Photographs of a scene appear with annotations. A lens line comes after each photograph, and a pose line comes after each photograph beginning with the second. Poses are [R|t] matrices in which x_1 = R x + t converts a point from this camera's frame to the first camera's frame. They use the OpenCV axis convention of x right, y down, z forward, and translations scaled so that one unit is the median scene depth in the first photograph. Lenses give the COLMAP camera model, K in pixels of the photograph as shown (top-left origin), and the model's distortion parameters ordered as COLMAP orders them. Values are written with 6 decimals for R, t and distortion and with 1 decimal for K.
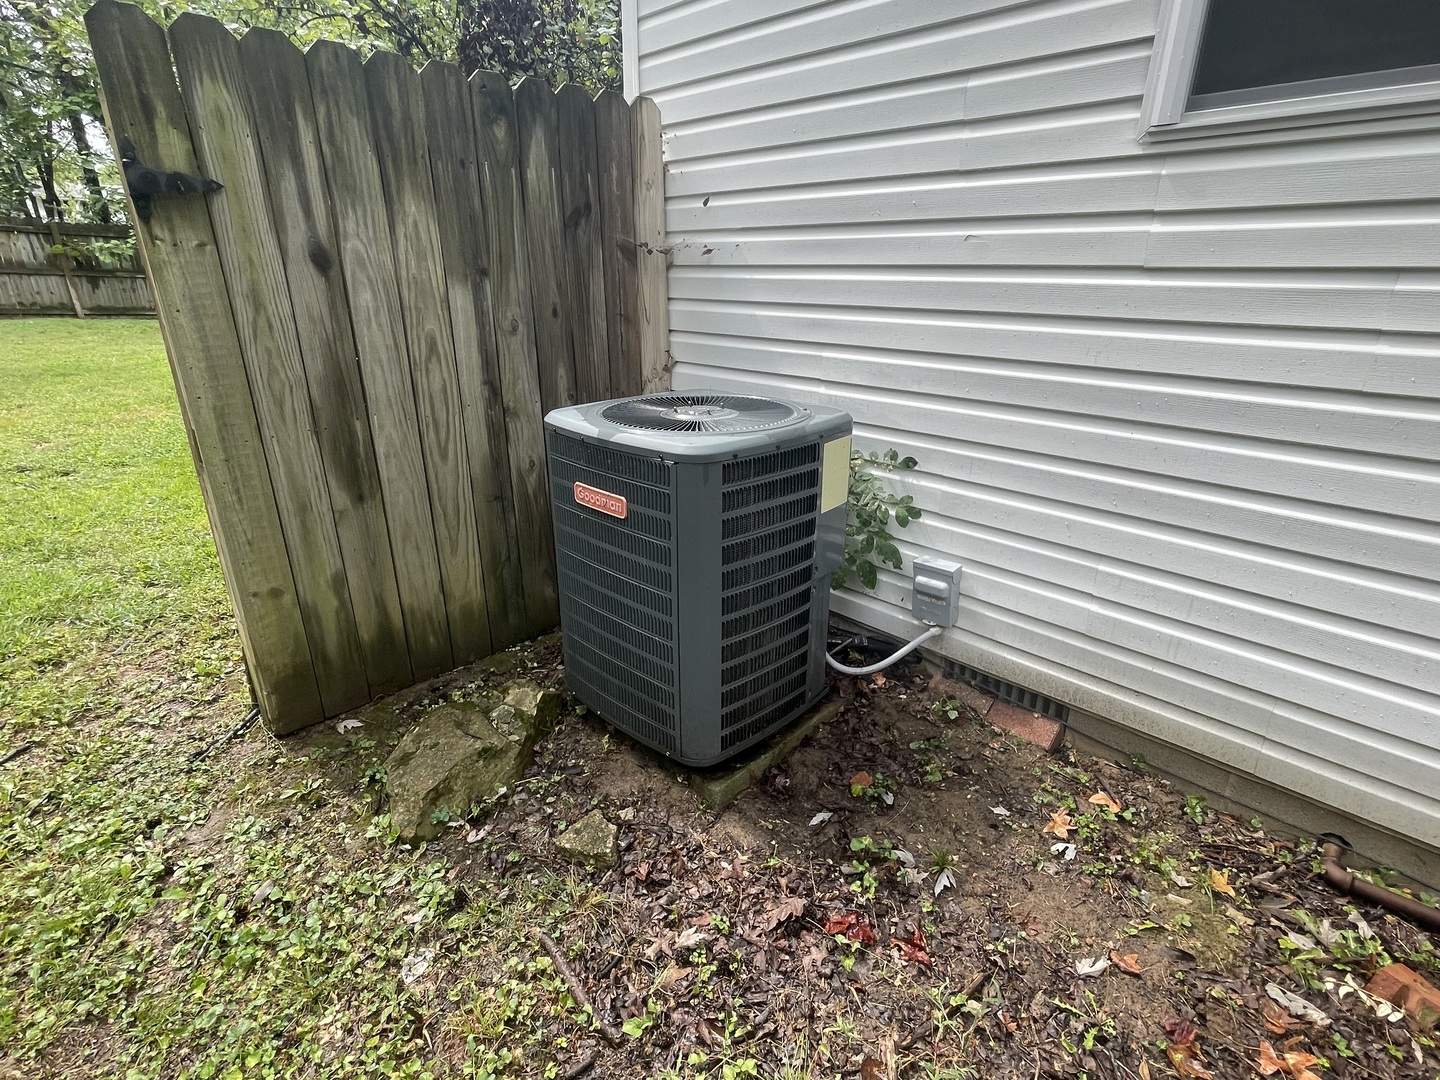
lens RADIAL K [[713.3, 0, 720.0], [0, 713.3, 540.0], [0, 0, 1]] dist [0.000891, 0.000334]
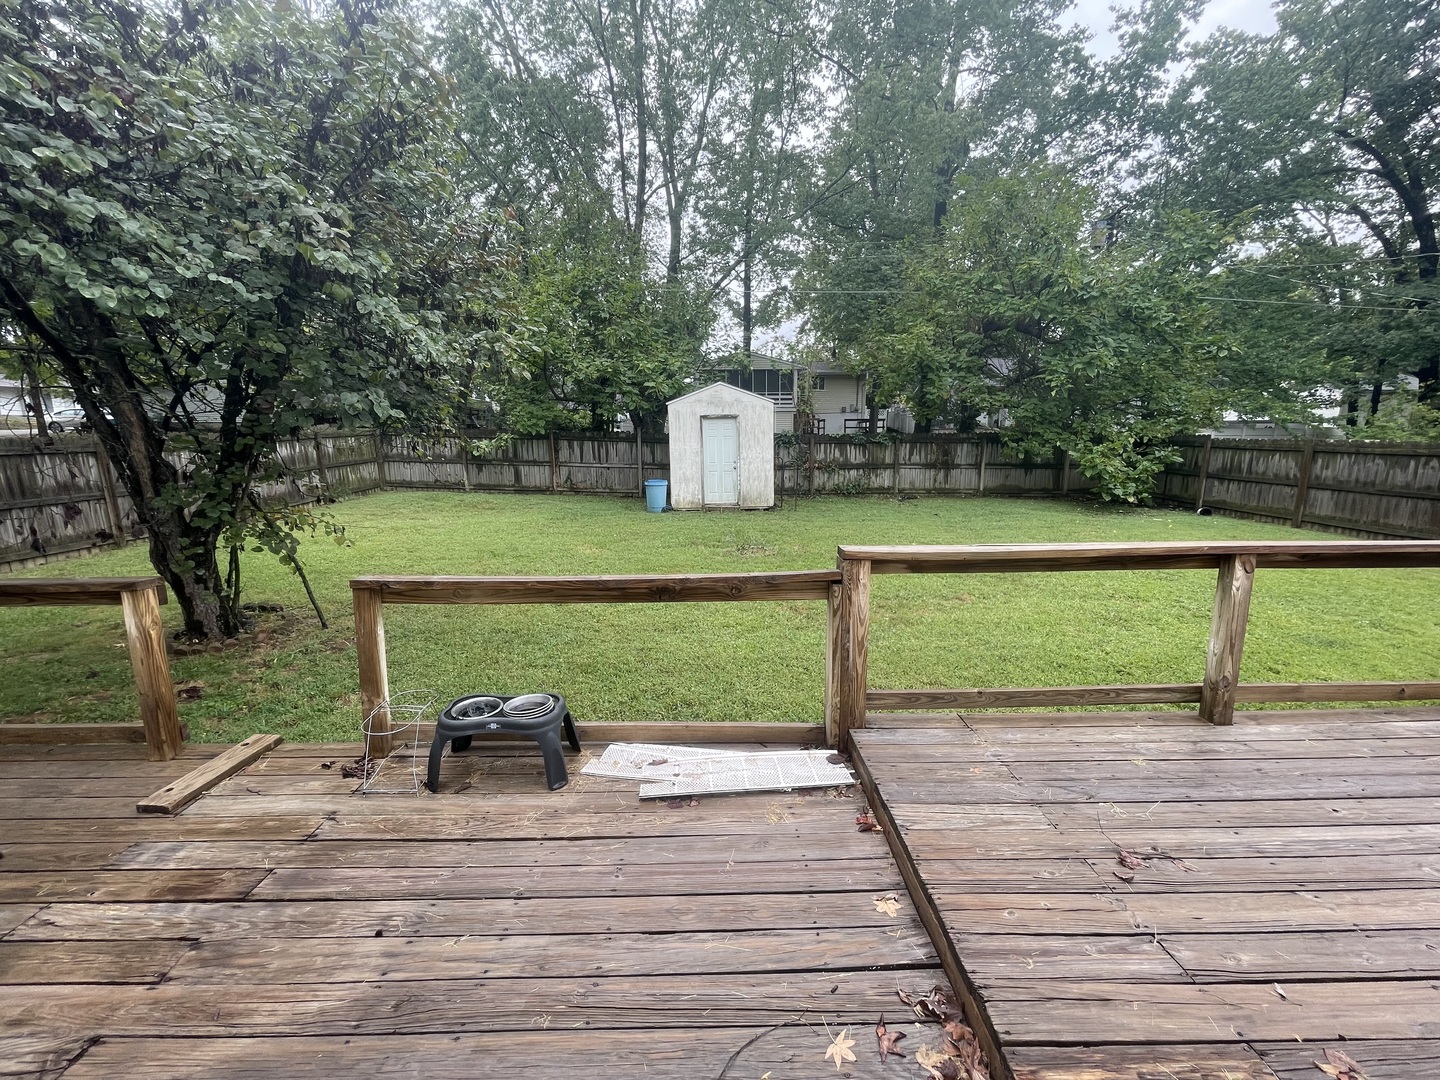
lens RADIAL K [[581.4, 0, 719.3], [0, 581.4, 545.5], [0, 0, 1]] dist [-0.001853, 0.000349]
pose [[0.710449, 0.113274, -0.694573, 0.314195], [-0.237836, 0.967536, -0.085482, -0.231370], [0.662342, 0.225925, 0.714326, 0.532693]]
